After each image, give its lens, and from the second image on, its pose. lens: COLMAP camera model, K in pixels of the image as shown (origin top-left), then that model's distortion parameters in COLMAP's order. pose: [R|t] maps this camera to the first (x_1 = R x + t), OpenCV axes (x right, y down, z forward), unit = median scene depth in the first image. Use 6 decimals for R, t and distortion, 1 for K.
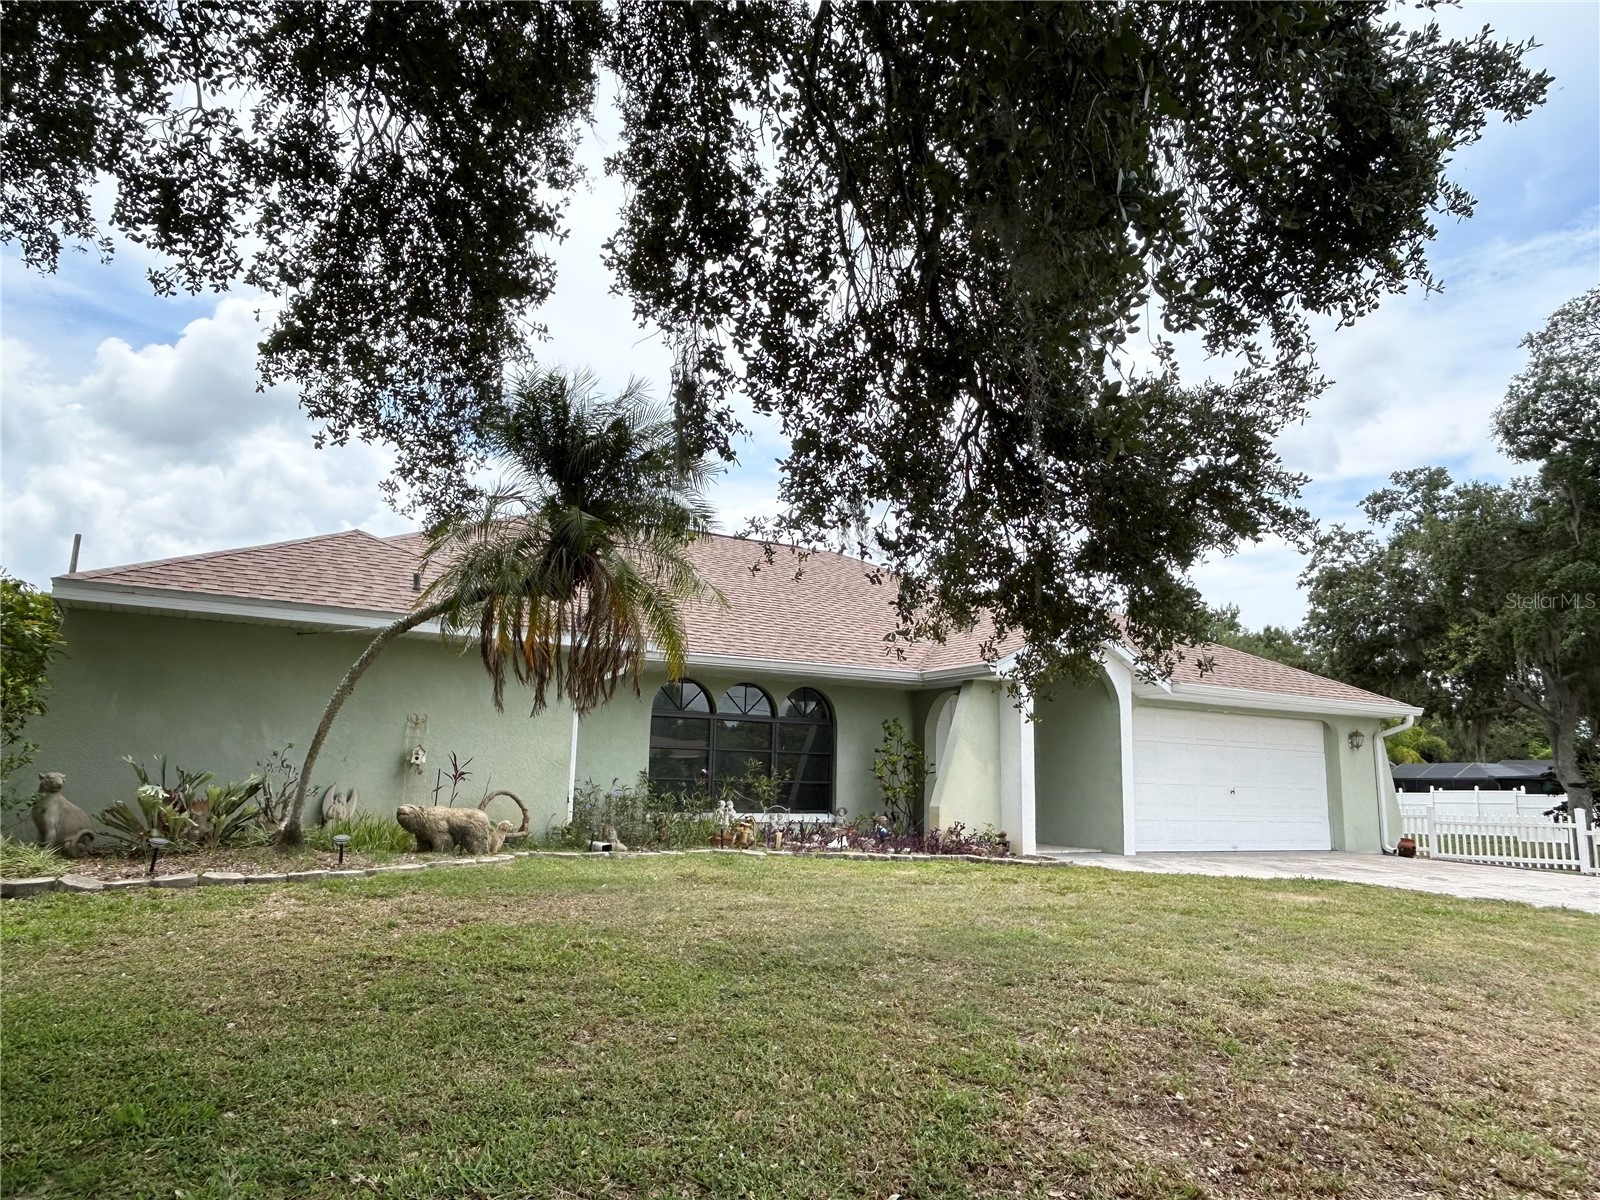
lens RADIAL K [[1053.9, 0, 800.0], [0, 1053.9, 600.0], [0, 0, 1]] dist [0.003527, 0.001741]
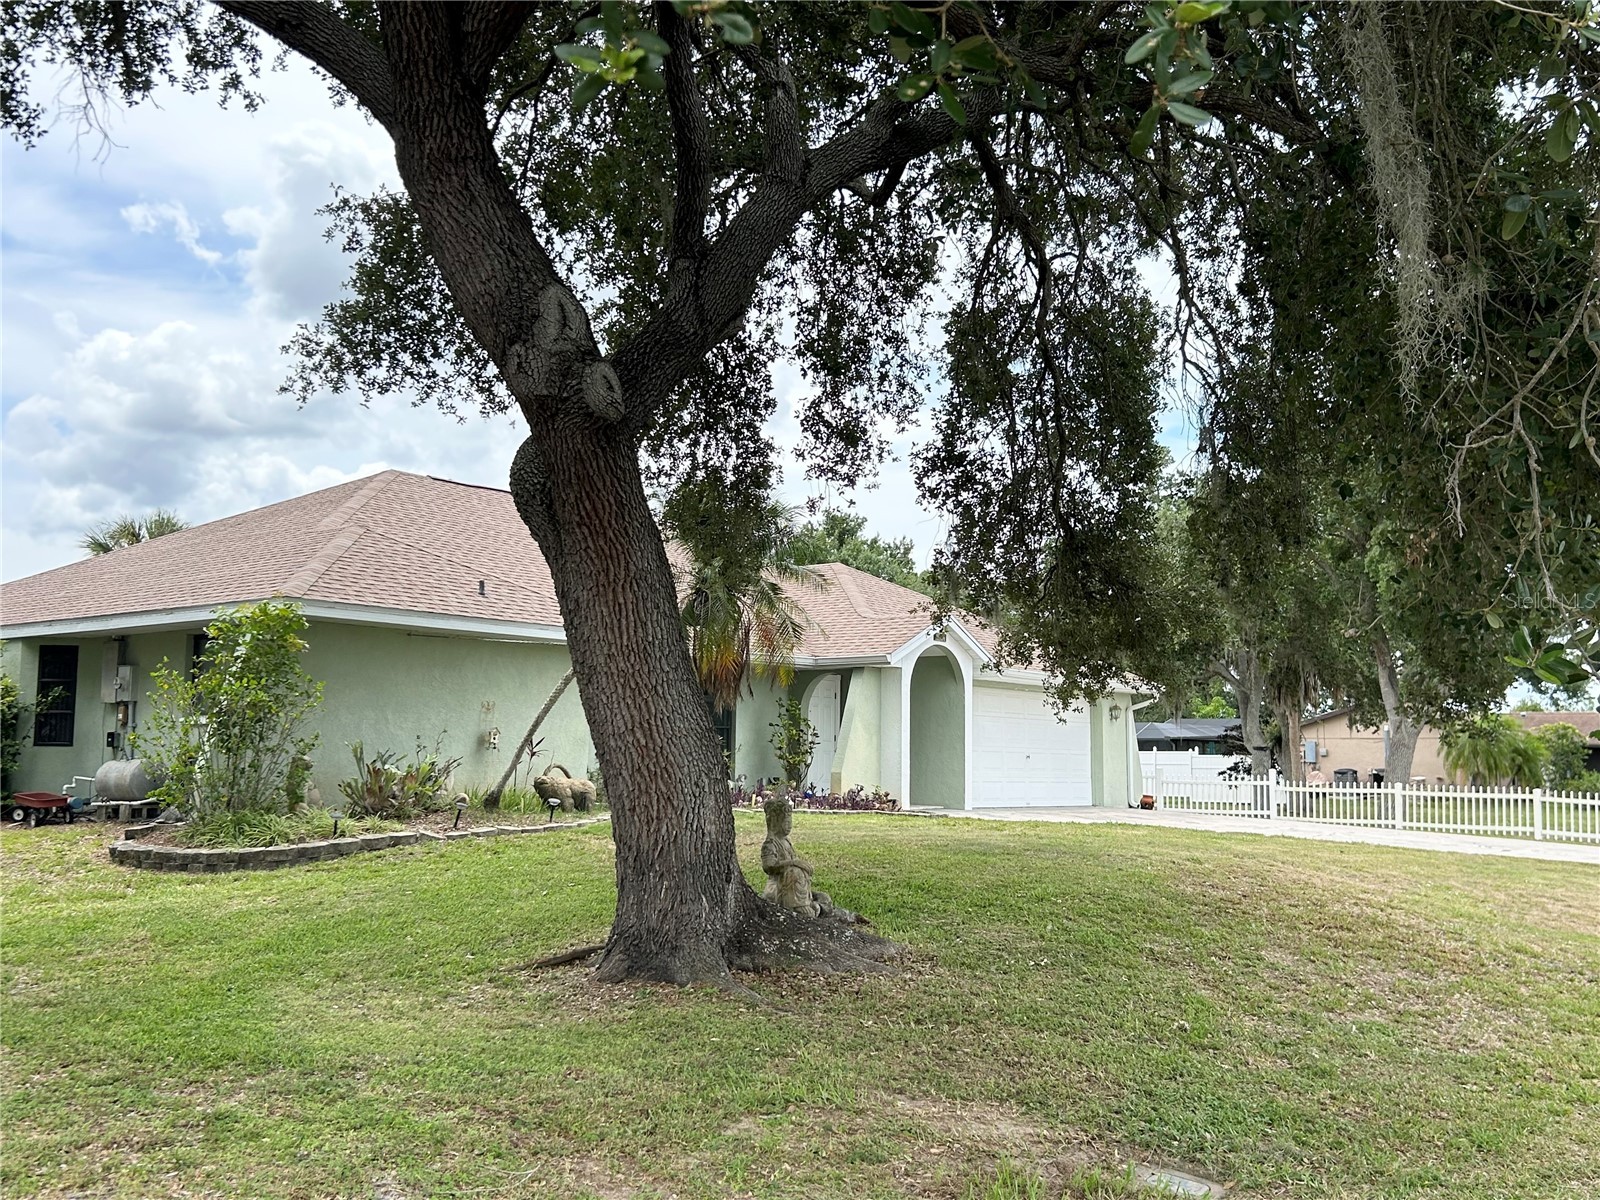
lens RADIAL K [[1473.7, 0, 800.0], [0, 1473.7, 600.0], [0, 0, 1]] dist [0.141468, -0.321445]
pose [[0.936555, 0.026001, 0.349556, -0.401394], [-0.052030, 0.996510, 0.065277, -0.085334], [-0.346639, -0.079323, 0.934639, -0.430443]]
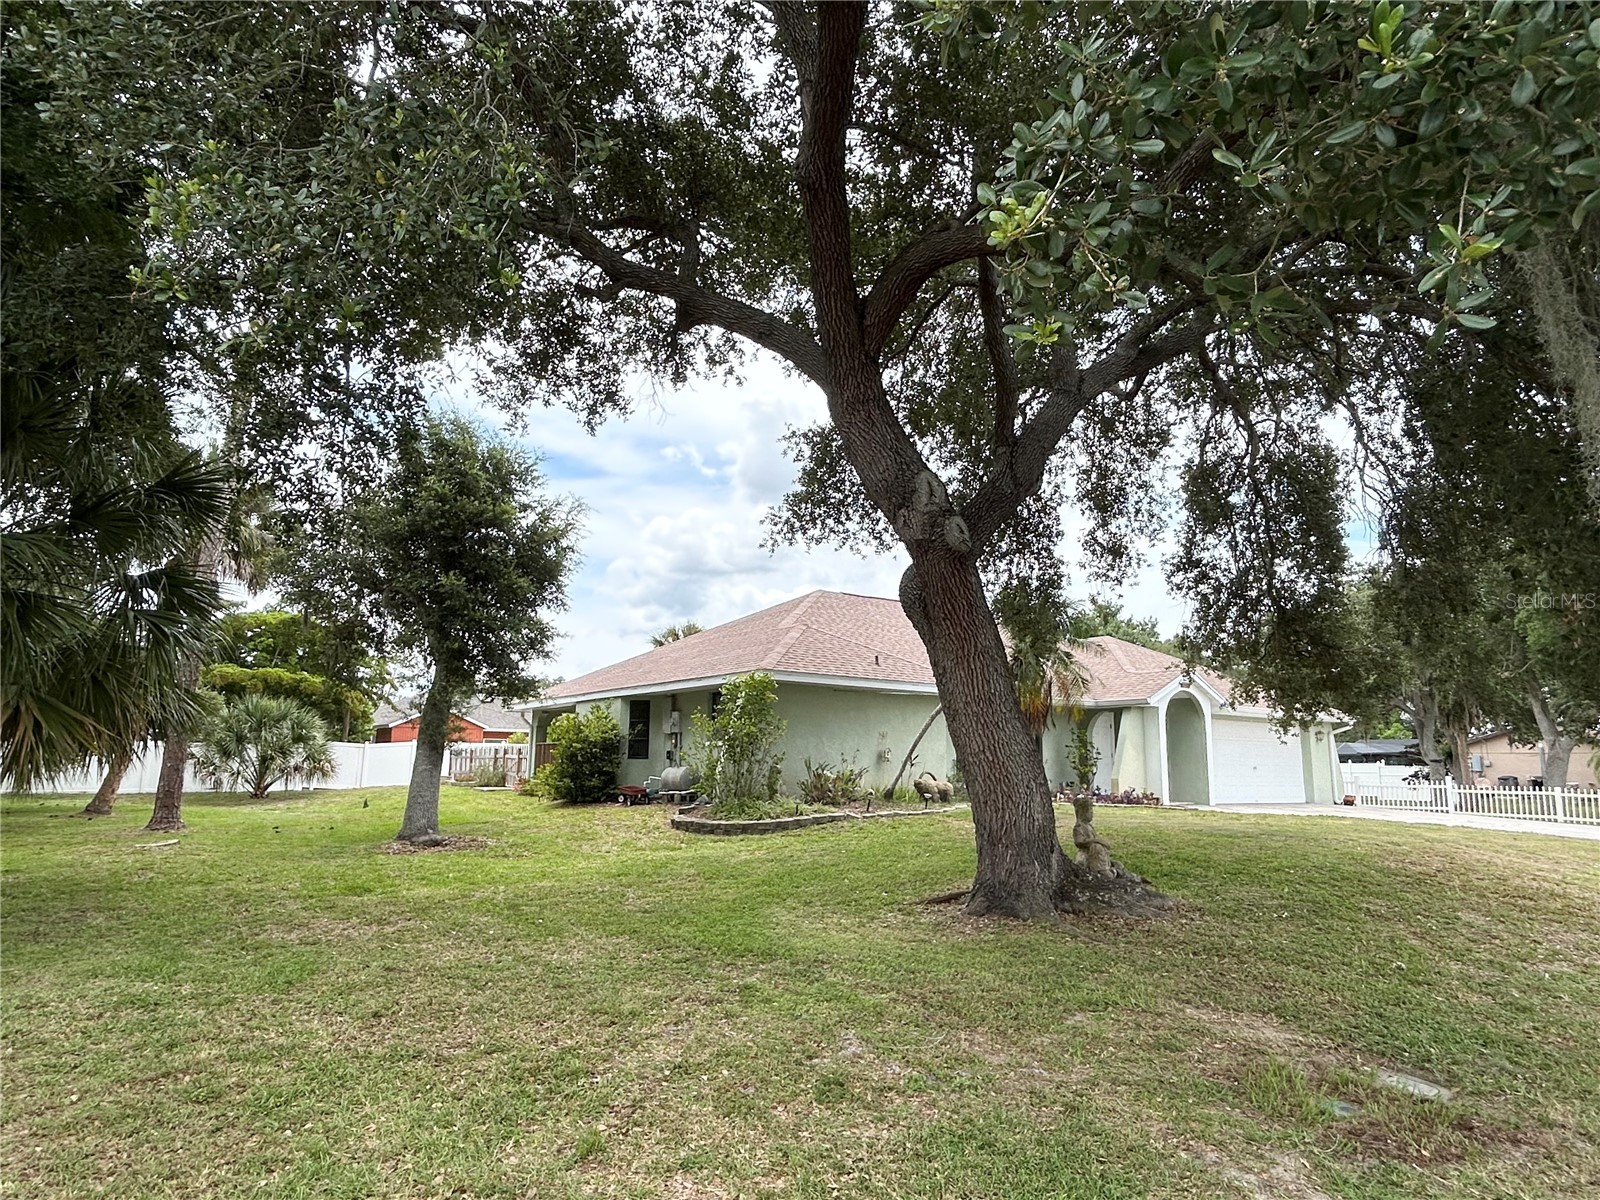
lens RADIAL K [[942.0, 0, 800.0], [0, 942.0, 600.0], [0, 0, 1]] dist [-0.004578, 0.000462]
pose [[0.997499, 0.004555, 0.070528, -0.408802], [-0.004857, 0.999980, 0.004122, -0.085855], [-0.070508, -0.004454, 0.997501, -0.428723]]
